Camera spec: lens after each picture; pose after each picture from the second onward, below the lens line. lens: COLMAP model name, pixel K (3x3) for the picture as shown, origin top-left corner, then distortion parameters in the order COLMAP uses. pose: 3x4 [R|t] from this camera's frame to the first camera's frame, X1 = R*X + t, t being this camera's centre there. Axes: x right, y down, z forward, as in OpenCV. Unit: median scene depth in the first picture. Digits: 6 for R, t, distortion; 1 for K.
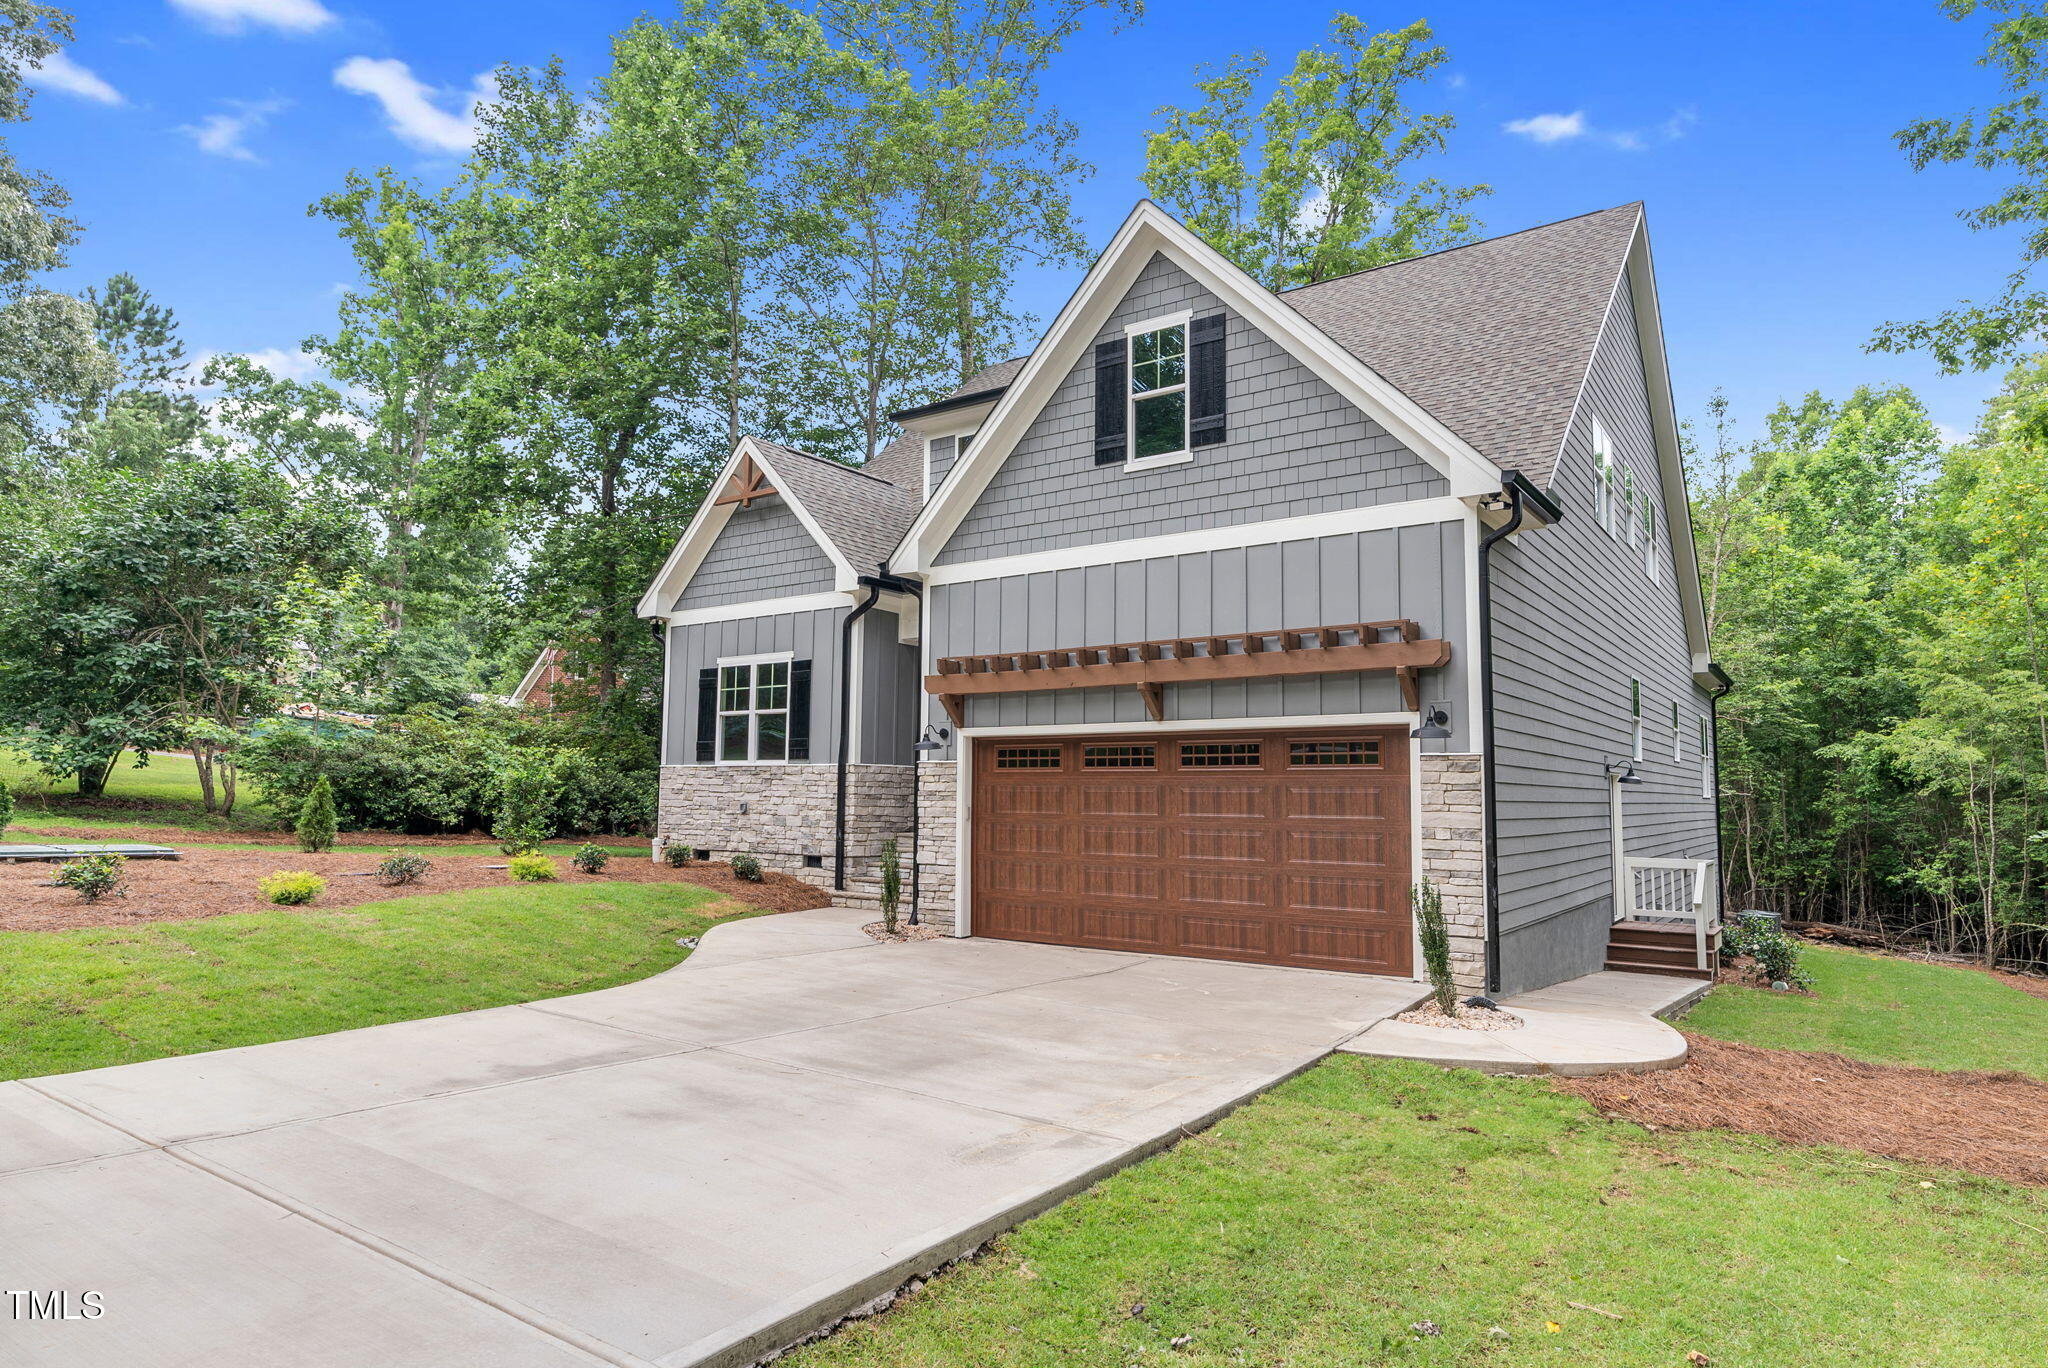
lens RADIAL K [[1149.1, 0, 1024.0], [0, 1149.1, 684.0], [0, 0, 1]] dist [-0.004980, 0.000388]
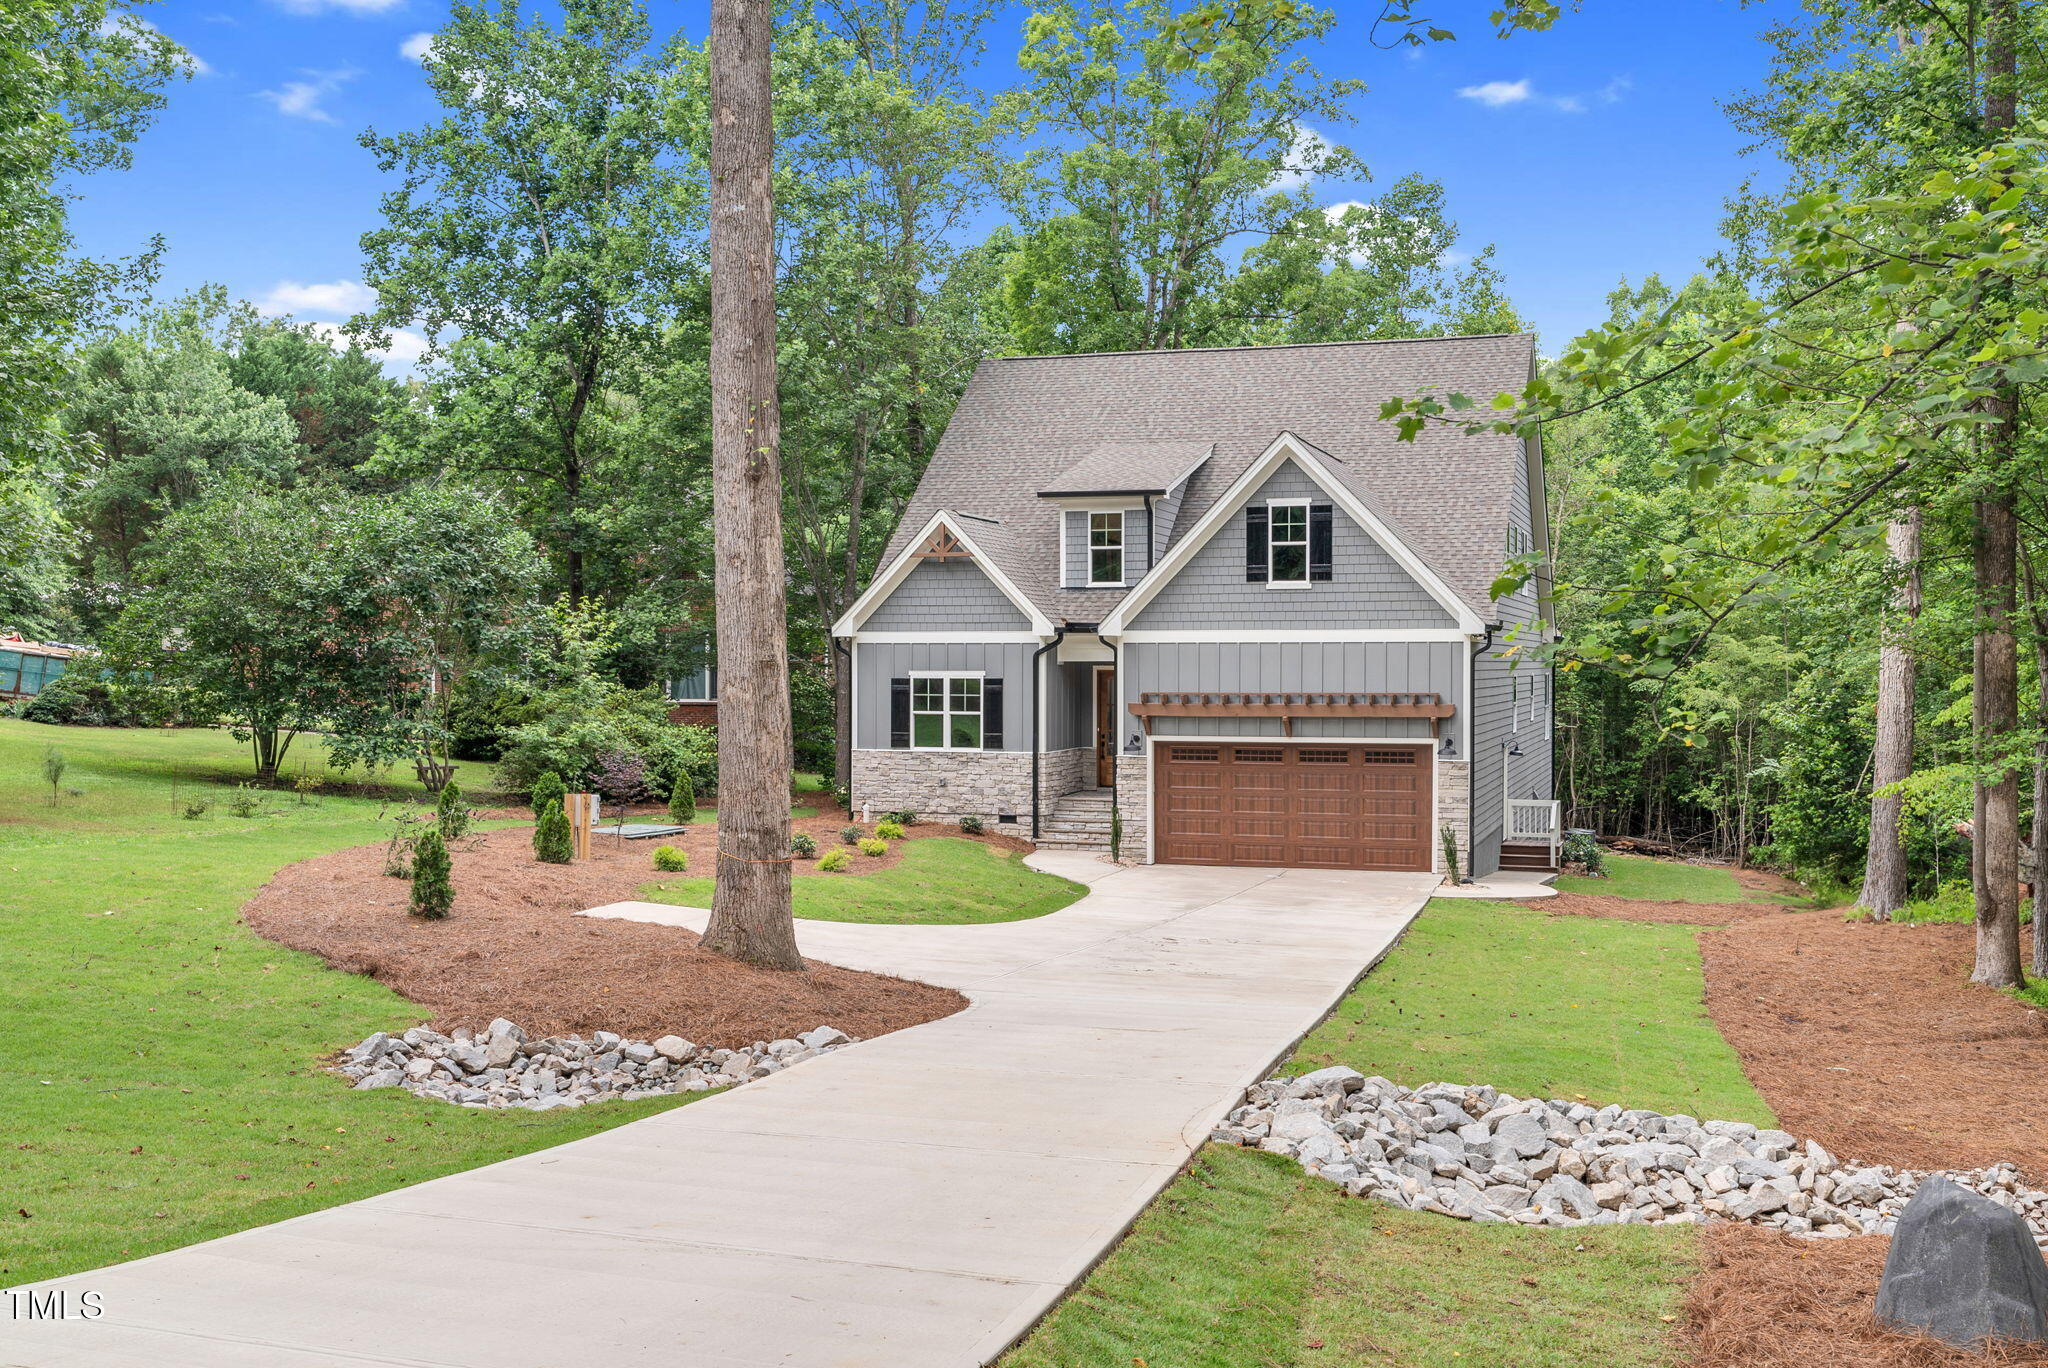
lens RADIAL K [[1926.0, 0, 1024.0], [0, 1926.0, 684.0], [0, 0, 1]] dist [0.036279, 0.009843]
pose [[0.958288, -0.012405, 0.285536, -0.862944], [-0.018797, 0.994159, 0.106278, -0.274897], [-0.285186, -0.107212, 0.952457, -1.306406]]
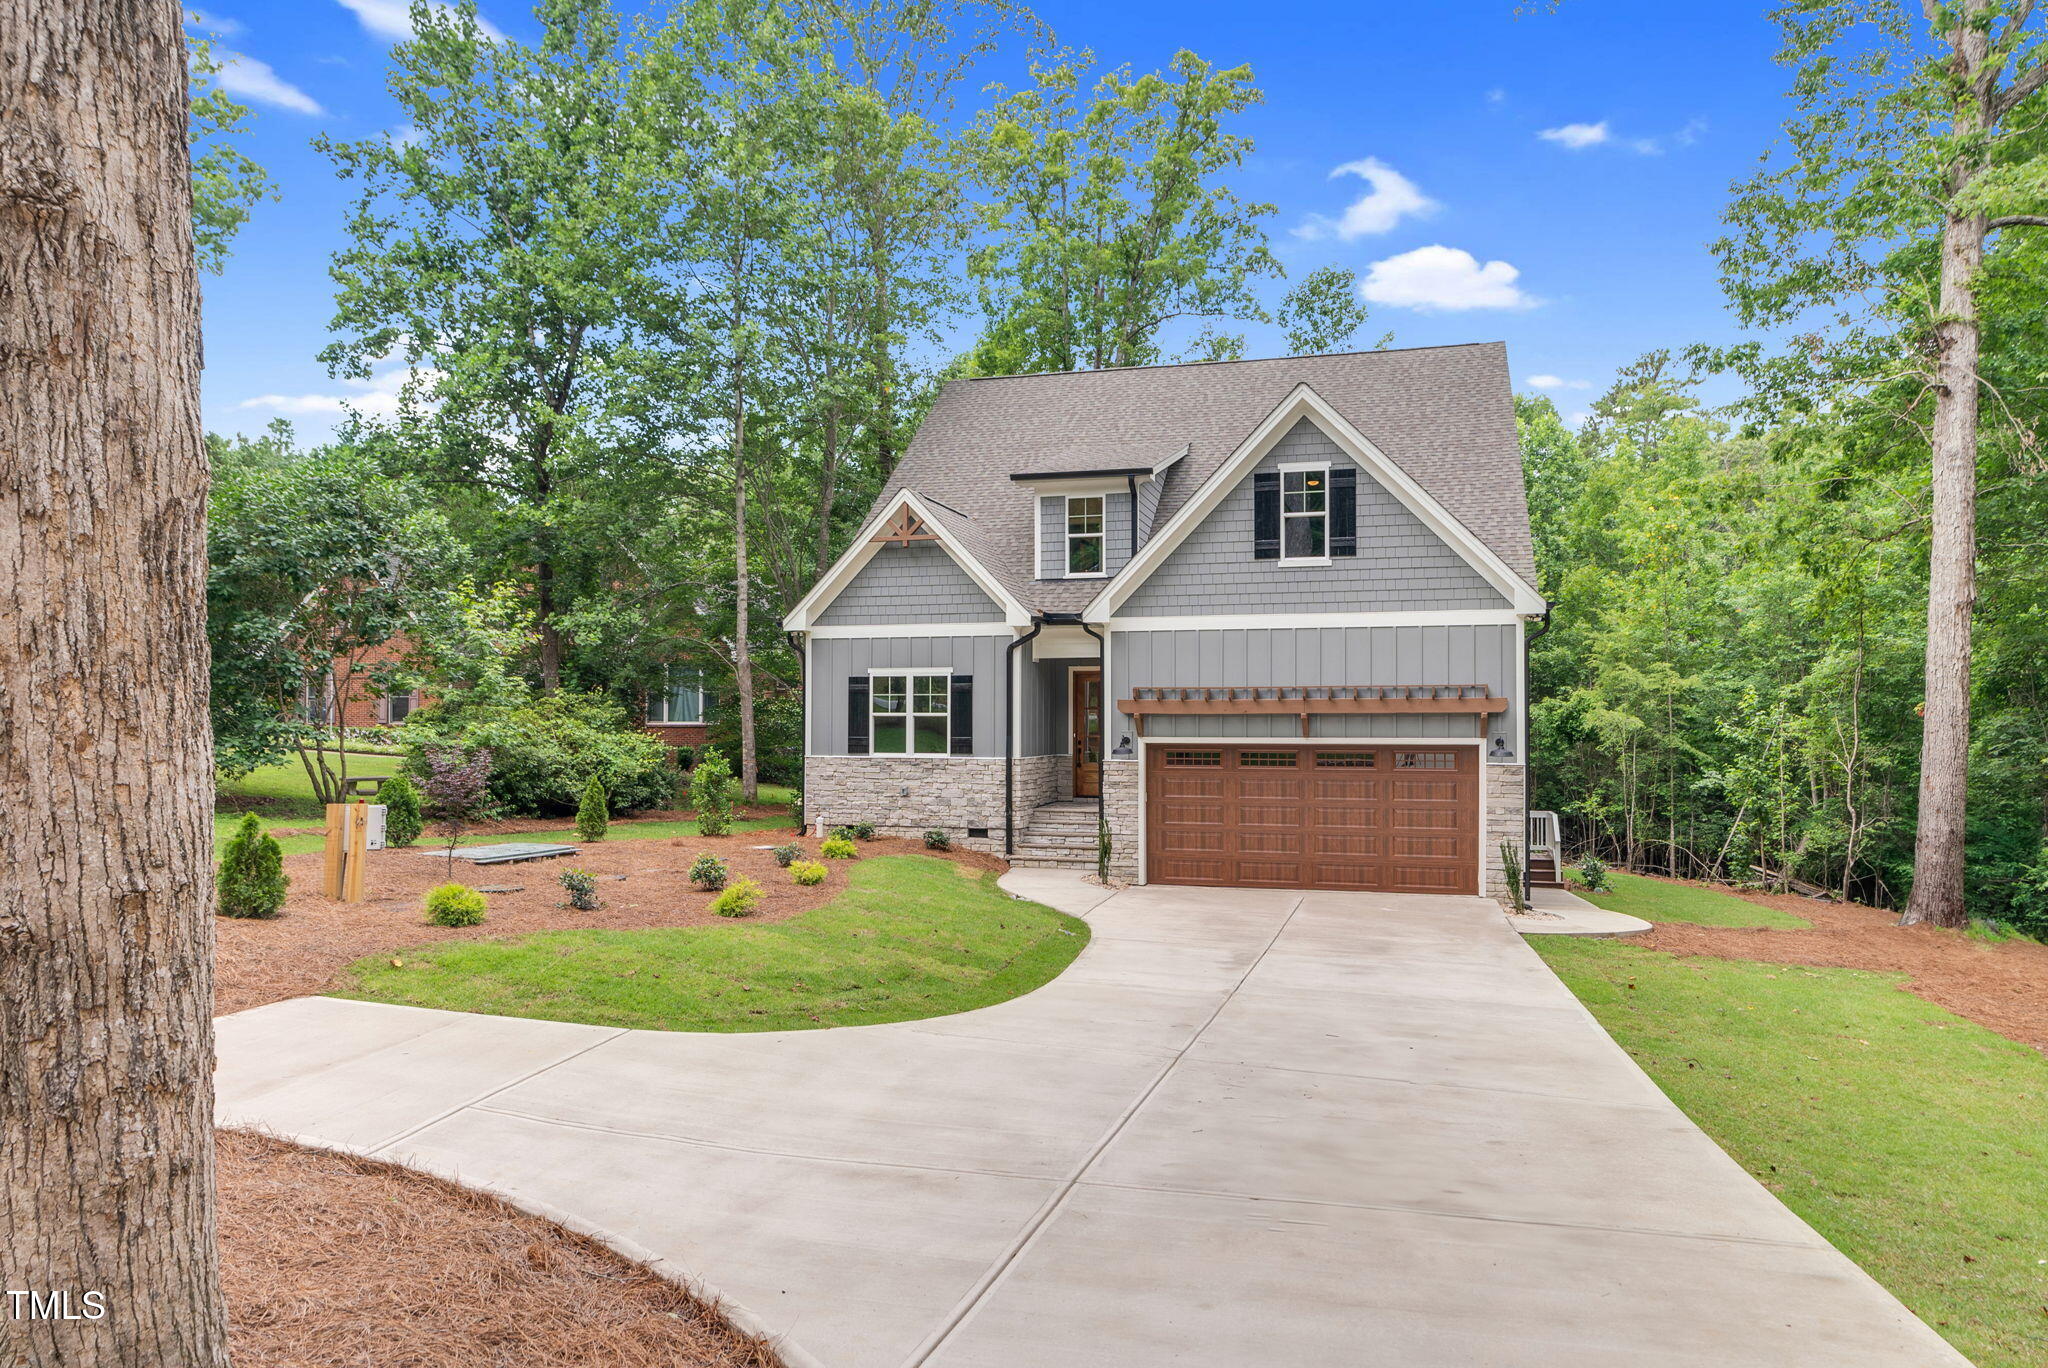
lens RADIAL K [[1275.3, 0, 1024.0], [0, 1275.3, 684.0], [0, 0, 1]] dist [-0.000369, -0.000448]
pose [[0.946548, 0.001675, 0.322558, -0.603169], [-0.023743, 0.997635, 0.064496, -0.106970], [-0.321687, -0.068707, 0.944350, -0.359444]]
